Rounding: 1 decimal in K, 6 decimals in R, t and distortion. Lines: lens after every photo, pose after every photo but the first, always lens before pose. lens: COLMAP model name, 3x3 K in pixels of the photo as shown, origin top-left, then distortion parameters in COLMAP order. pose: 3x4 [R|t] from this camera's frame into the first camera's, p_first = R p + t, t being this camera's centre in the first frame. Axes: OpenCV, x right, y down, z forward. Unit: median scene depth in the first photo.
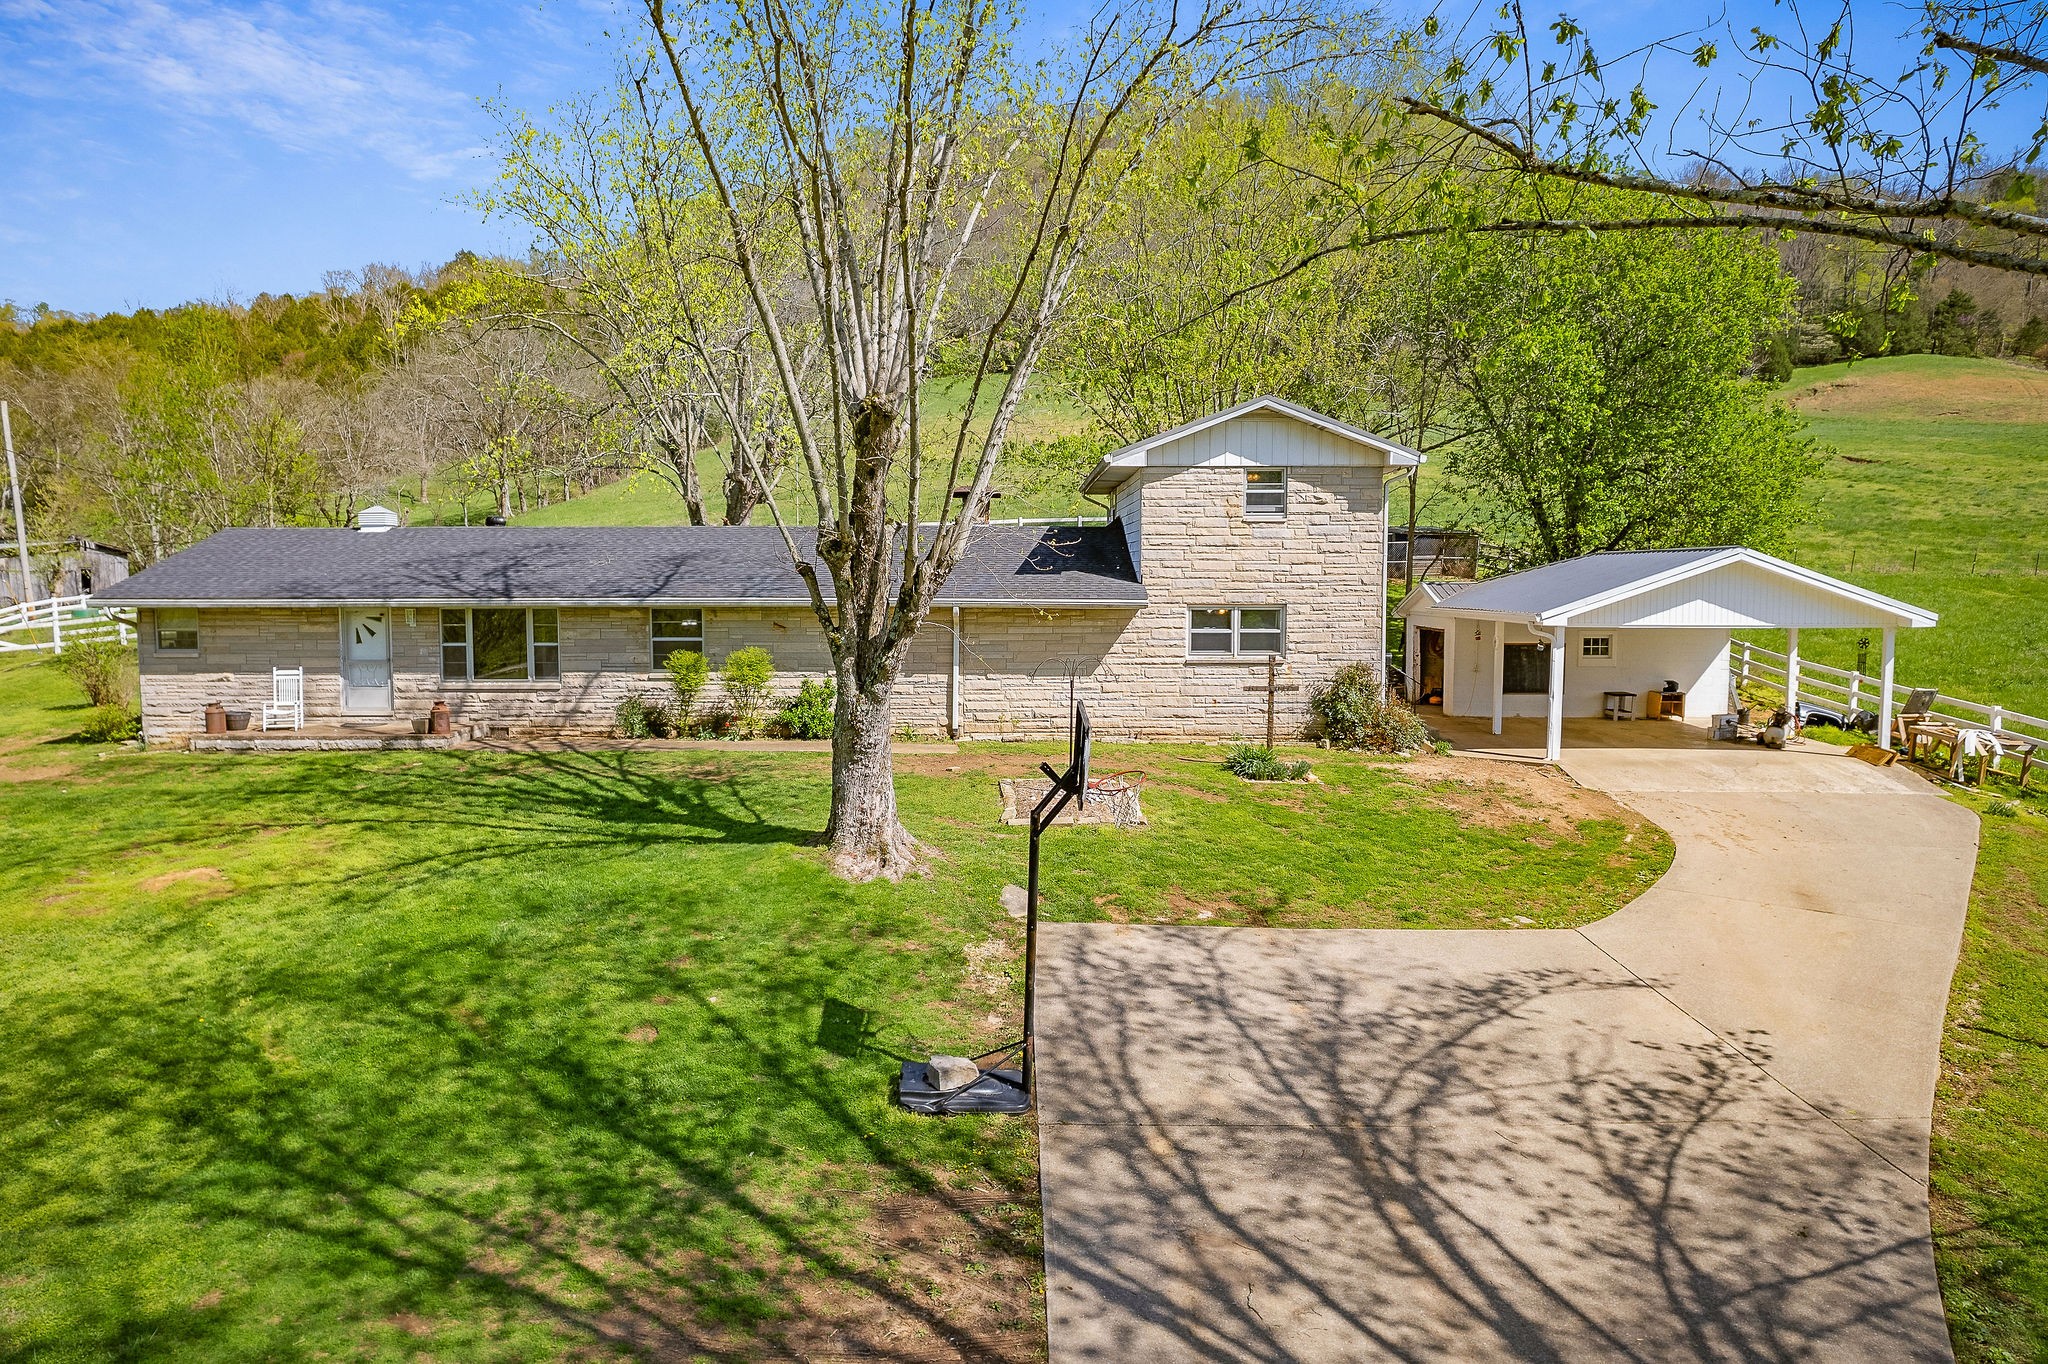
lens RADIAL K [[1332.1, 0, 1034.0], [0, 1332.1, 677.3], [0, 0, 1]] dist [-0.070966, 0.059814]
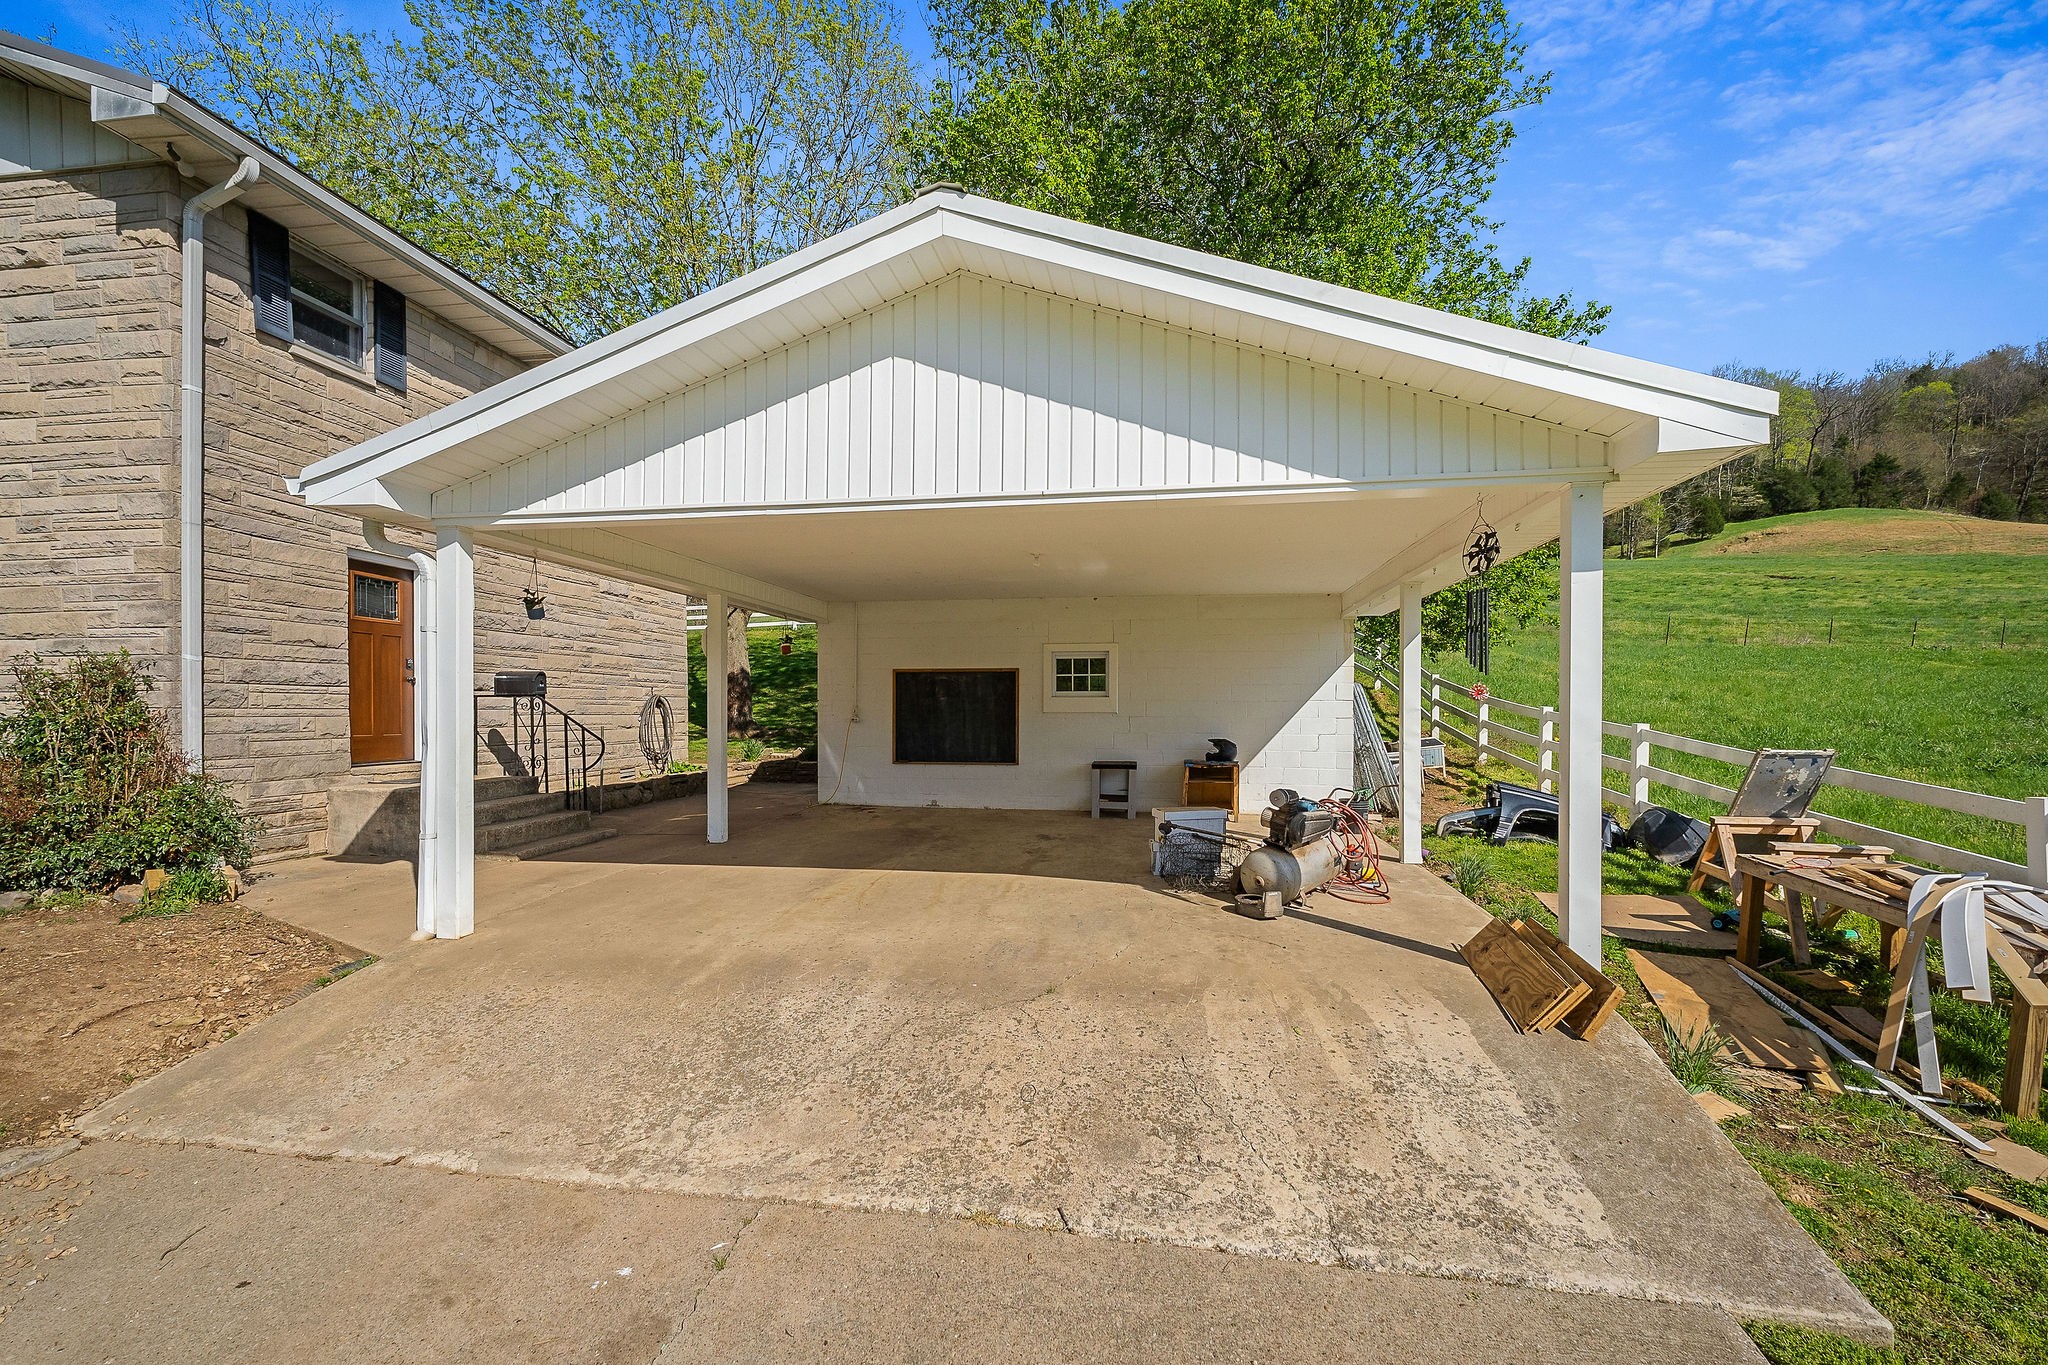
lens RADIAL K [[940.3, 0, 964.4], [0, 940.3, 703.1], [0, 0, 1]] dist [0.021953, -0.011326]
pose [[0.987148, 0.000867, -0.159804, 0.440977], [-0.012710, 0.997243, -0.073102, 0.016028], [0.159300, 0.074194, 0.984438, 0.623001]]
